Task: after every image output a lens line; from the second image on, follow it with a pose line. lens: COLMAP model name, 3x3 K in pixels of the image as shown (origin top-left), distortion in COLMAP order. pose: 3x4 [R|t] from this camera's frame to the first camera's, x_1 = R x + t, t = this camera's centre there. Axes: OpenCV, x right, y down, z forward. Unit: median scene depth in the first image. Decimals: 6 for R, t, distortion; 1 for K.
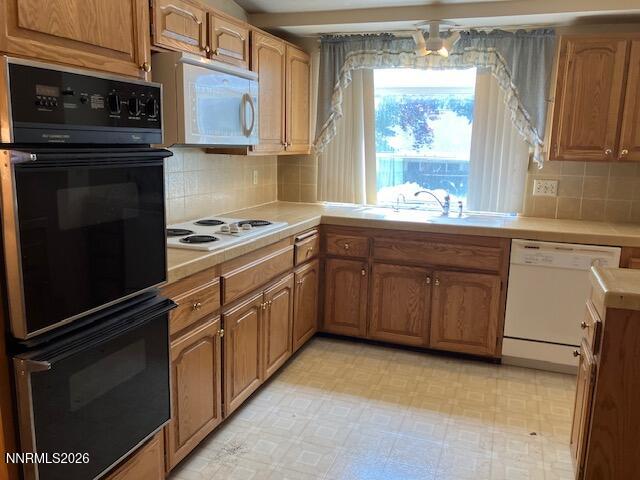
lens RADIAL K [[534.3, 0, 318.6], [0, 534.3, 242.2], [0, 0, 1]] dist [0.012743, -0.031726]
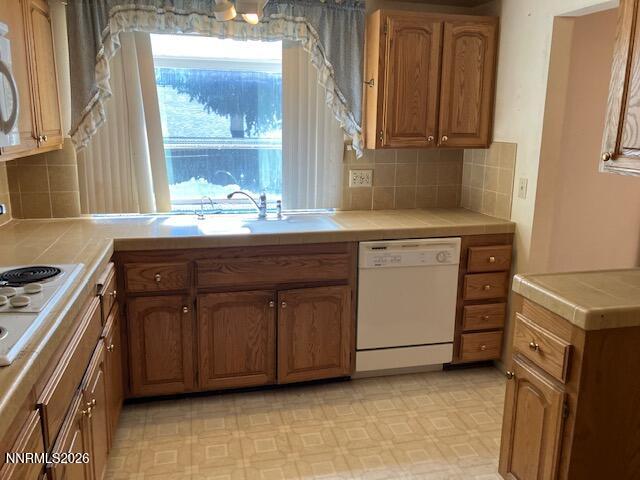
lens RADIAL K [[534.3, 0, 323.3], [0, 534.3, 233.7], [0, 0, 1]] dist [0.012743, -0.031726]
pose [[0.834816, -0.124199, 0.536337, -0.144381], [0.108710, 0.992227, 0.060561, -0.072529], [-0.539690, 0.007748, 0.841828, 0.273368]]
